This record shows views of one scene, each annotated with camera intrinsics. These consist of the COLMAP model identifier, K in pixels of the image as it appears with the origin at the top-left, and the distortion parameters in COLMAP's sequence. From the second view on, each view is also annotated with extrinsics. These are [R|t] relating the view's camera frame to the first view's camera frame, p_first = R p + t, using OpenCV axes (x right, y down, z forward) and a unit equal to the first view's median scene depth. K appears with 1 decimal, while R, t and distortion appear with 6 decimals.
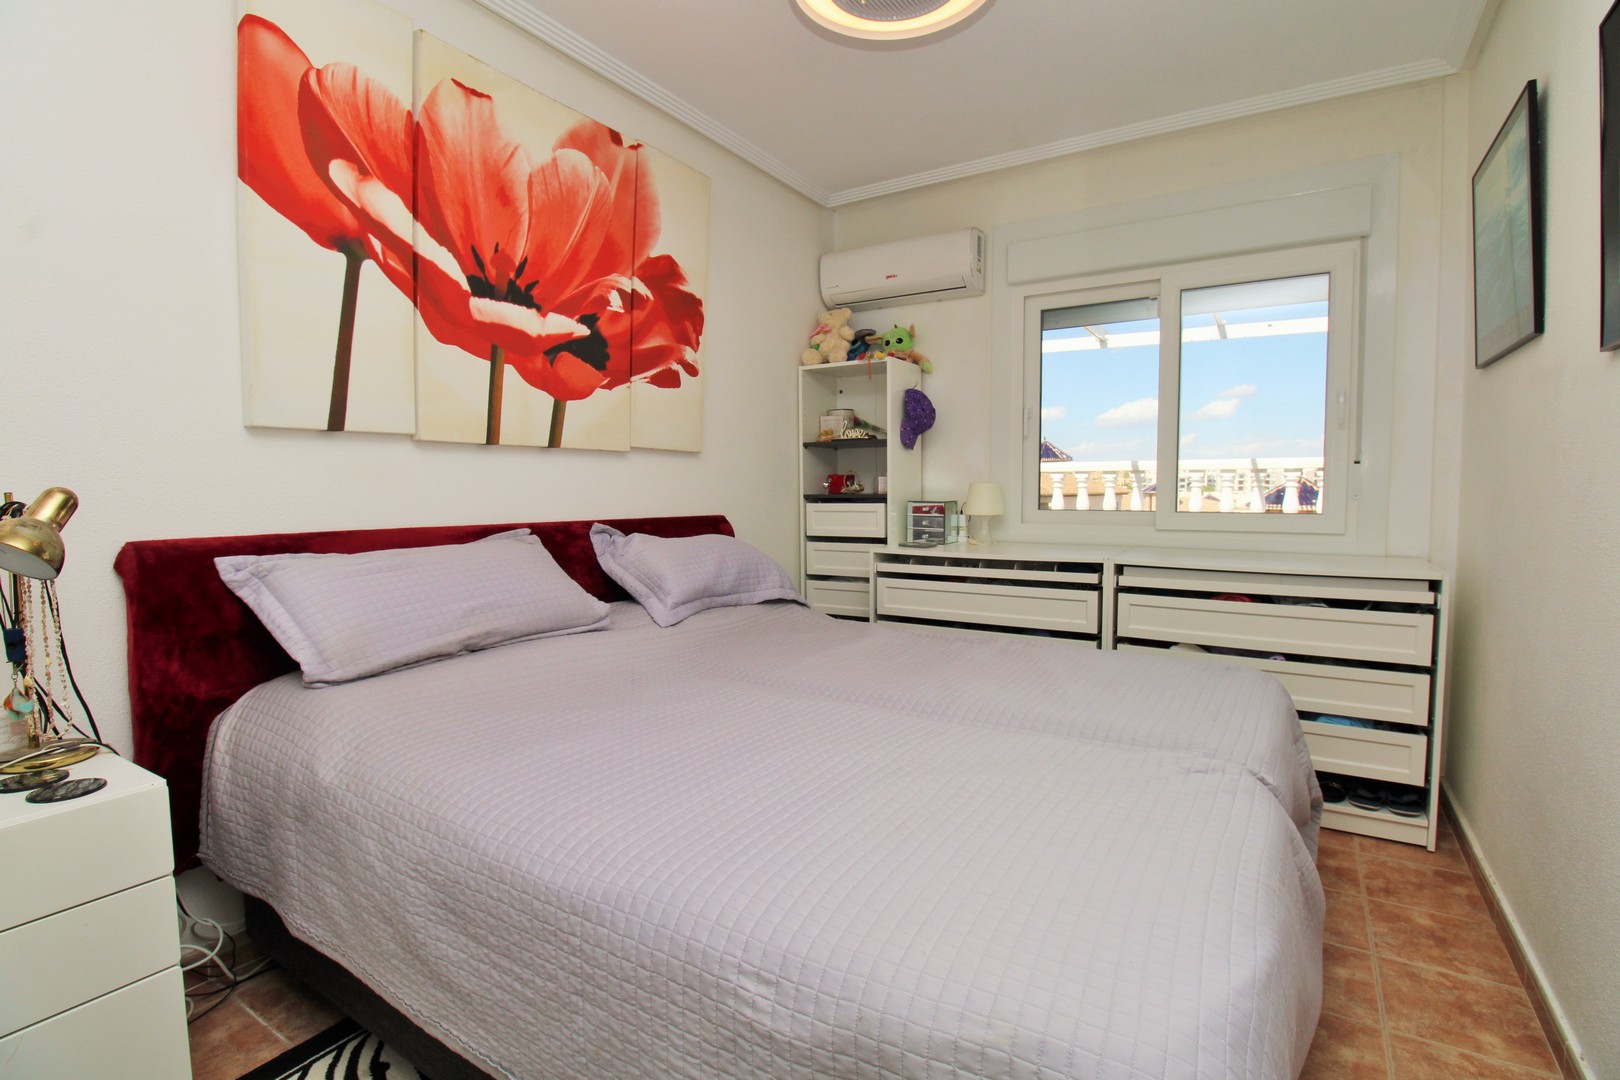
lens RADIAL K [[770.8, 0, 810.4], [0, 770.8, 535.9], [0, 0, 1]] dist [-0.000564, -0.010490]
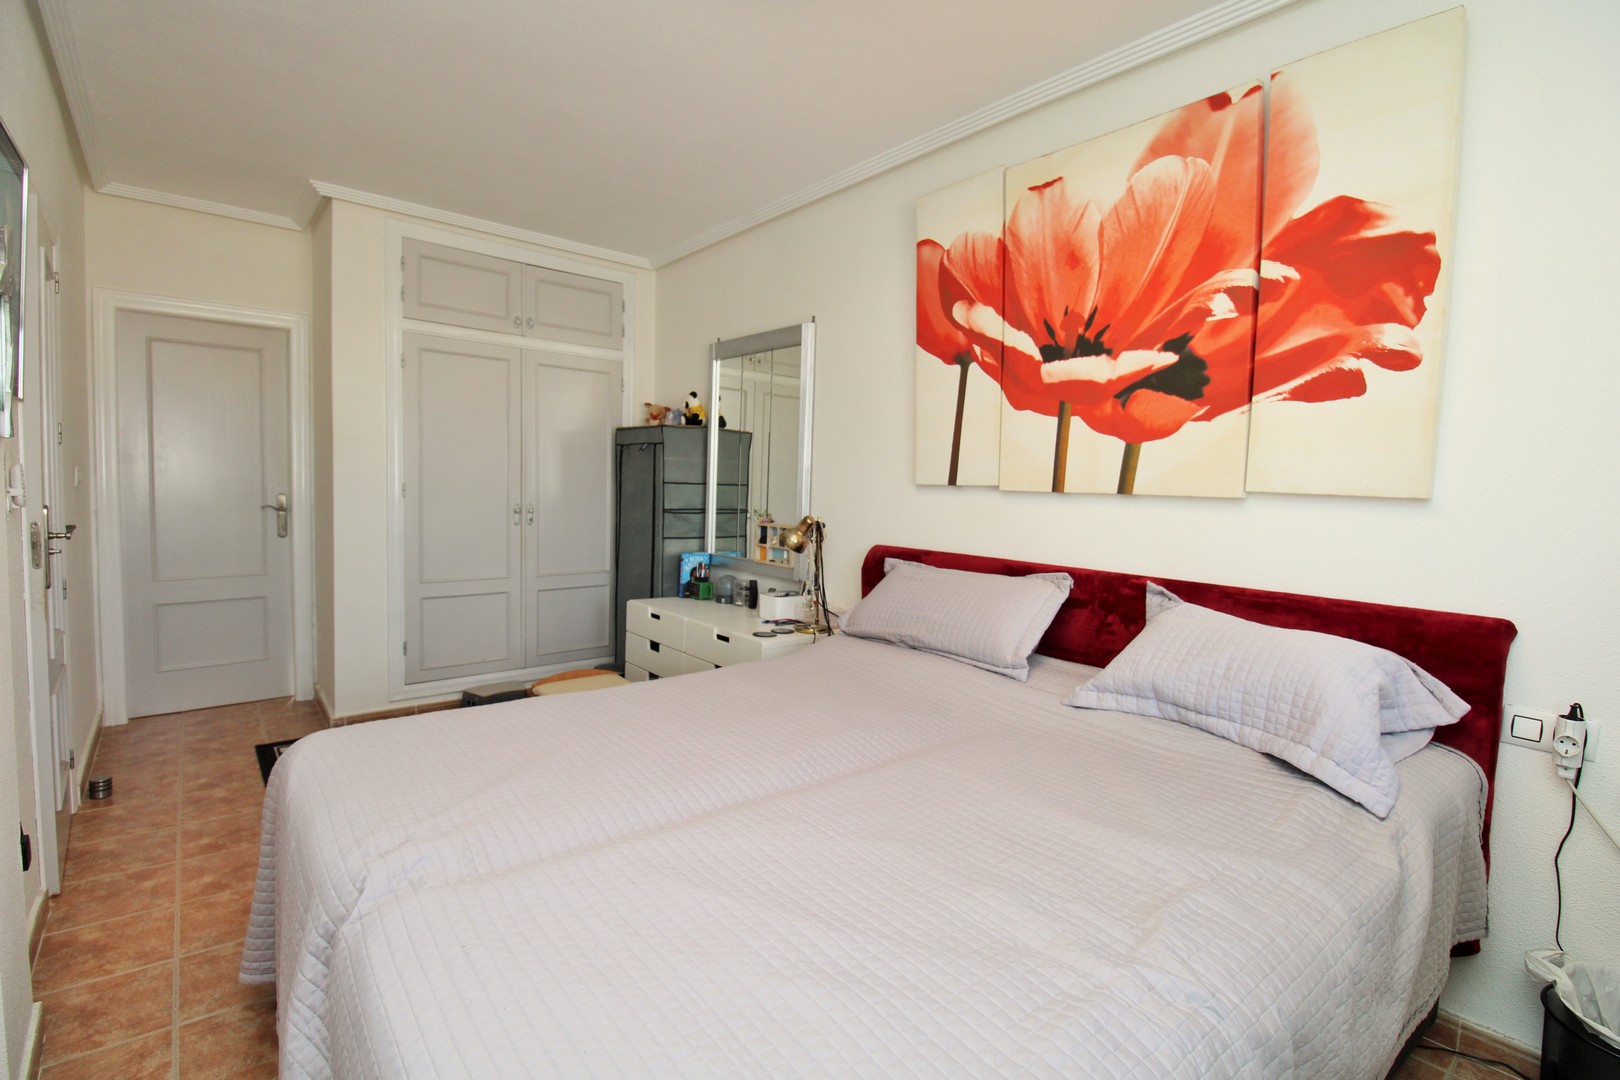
lens RADIAL K [[770.8, 0, 810.4], [0, 770.8, 535.9], [0, 0, 1]] dist [-0.000564, -0.010490]
pose [[-0.322556, 0.058807, -0.944722, 0.704870], [-0.084578, 0.992285, 0.090645, -0.121488], [0.942764, 0.109141, -0.315094, 0.977008]]
